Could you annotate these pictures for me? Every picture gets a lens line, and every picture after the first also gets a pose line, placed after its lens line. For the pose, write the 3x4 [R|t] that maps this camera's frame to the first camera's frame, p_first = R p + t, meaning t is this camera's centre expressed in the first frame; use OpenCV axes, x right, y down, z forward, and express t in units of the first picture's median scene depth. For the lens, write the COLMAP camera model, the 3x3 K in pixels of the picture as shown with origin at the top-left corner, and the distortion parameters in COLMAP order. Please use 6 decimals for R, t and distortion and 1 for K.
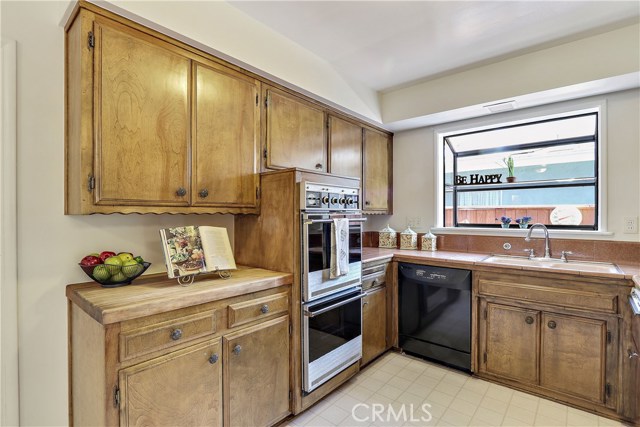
lens RADIAL K [[305.7, 0, 320.0], [0, 305.7, 213.5], [0, 0, 1]] dist [-0.014859, -0.000043]
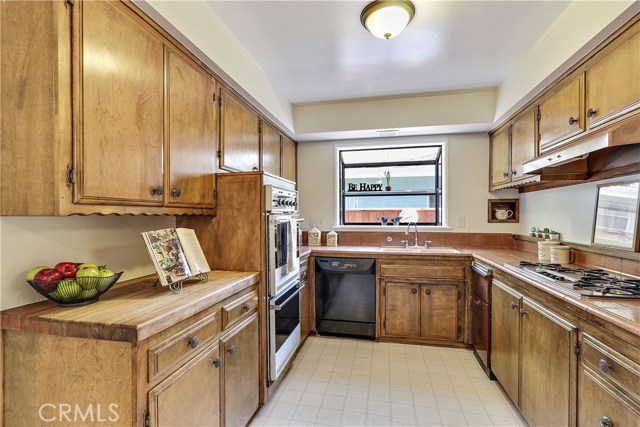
lens RADIAL K [[298.7, 0, 320.7], [0, 298.7, 215.7], [0, 0, 1]] dist [-0.001073, 0.000063]
pose [[0.880756, -0.002669, 0.473564, -0.346382], [0.000847, 0.999991, 0.004060, 0.000251], [-0.473570, -0.003175, 0.880750, -0.002602]]
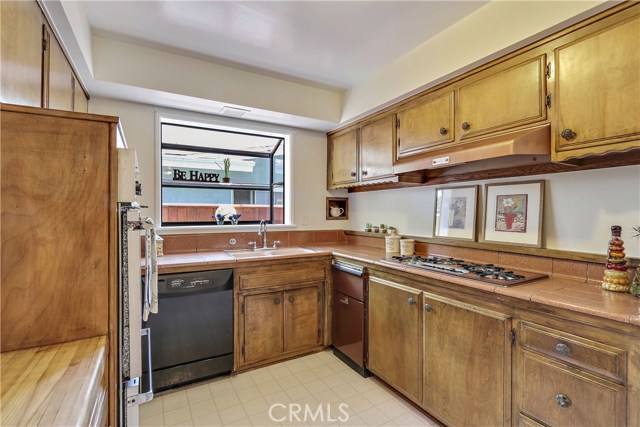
lens RADIAL K [[298.5, 0, 317.7], [0, 298.5, 210.5], [0, 0, 1]] dist [-0.000738, -0.000323]
pose [[0.344011, 0.006292, 0.938944, -0.370504], [-0.003899, 0.999979, -0.005272, 0.001913], [-0.938957, -0.001847, 0.344029, 0.464561]]
